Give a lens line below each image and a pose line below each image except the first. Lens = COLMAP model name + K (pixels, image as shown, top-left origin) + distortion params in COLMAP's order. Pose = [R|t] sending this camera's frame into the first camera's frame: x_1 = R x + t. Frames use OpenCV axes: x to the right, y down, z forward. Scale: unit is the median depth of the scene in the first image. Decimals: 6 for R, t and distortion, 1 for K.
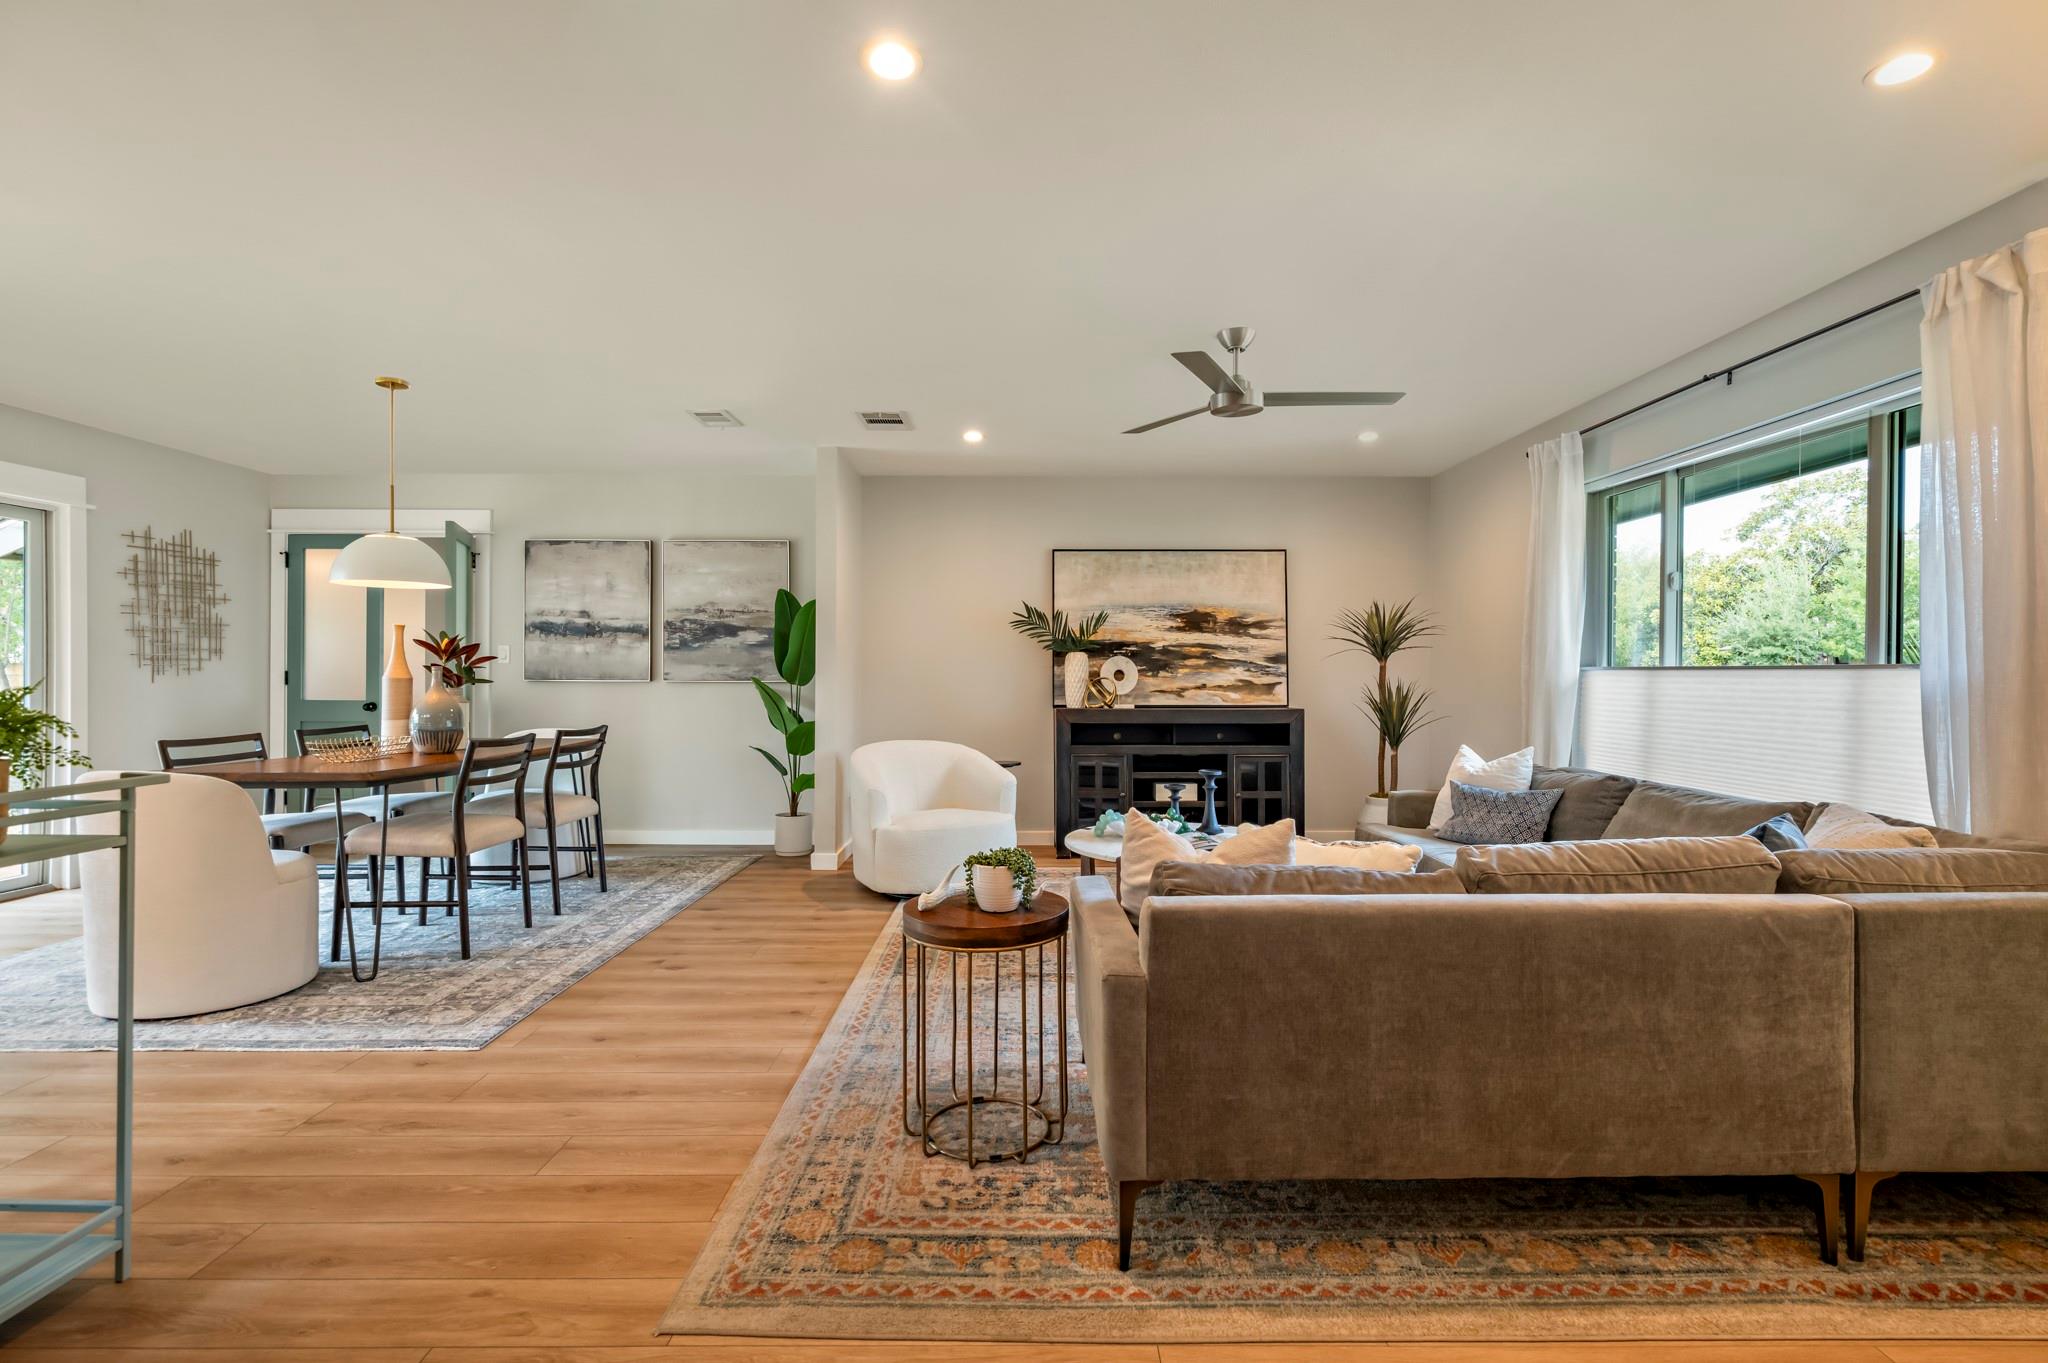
lens RADIAL K [[946.7, 0, 1018.6], [0, 946.7, 670.7], [0, 0, 1]] dist [-0.000604, -0.000073]
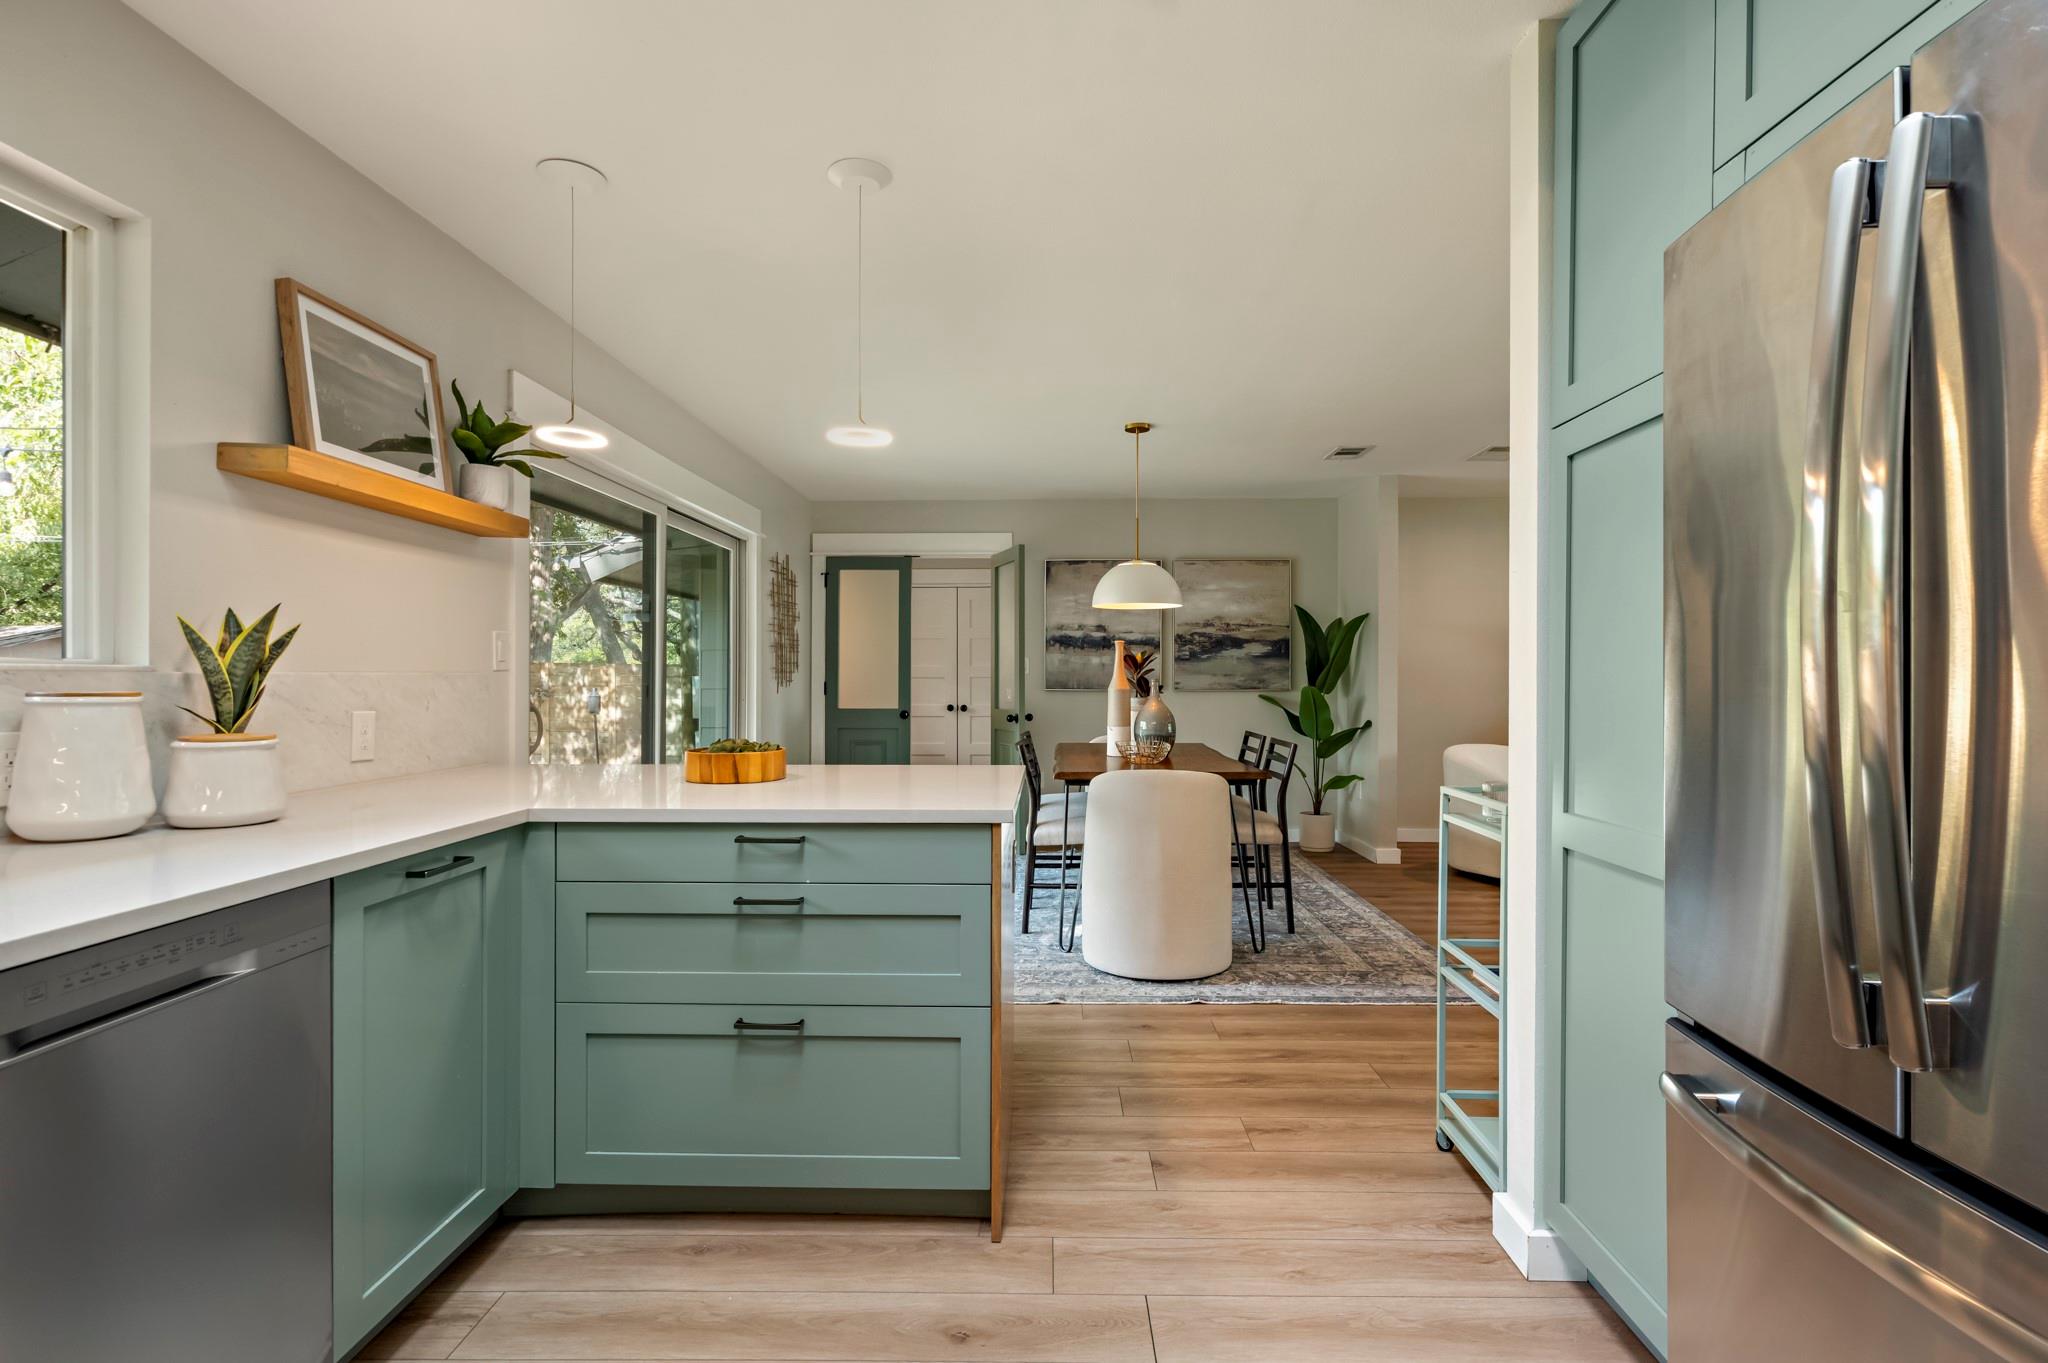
lens RADIAL K [[946.7, 0, 1028.1], [0, 946.7, 676.2], [0, 0, 1]] dist [-0.000604, -0.000073]
pose [[0.999488, -0.004768, -0.031652, -0.508377], [0.004715, 0.999987, -0.001743, -0.003593], [0.031660, 0.001593, 0.999497, -0.086364]]
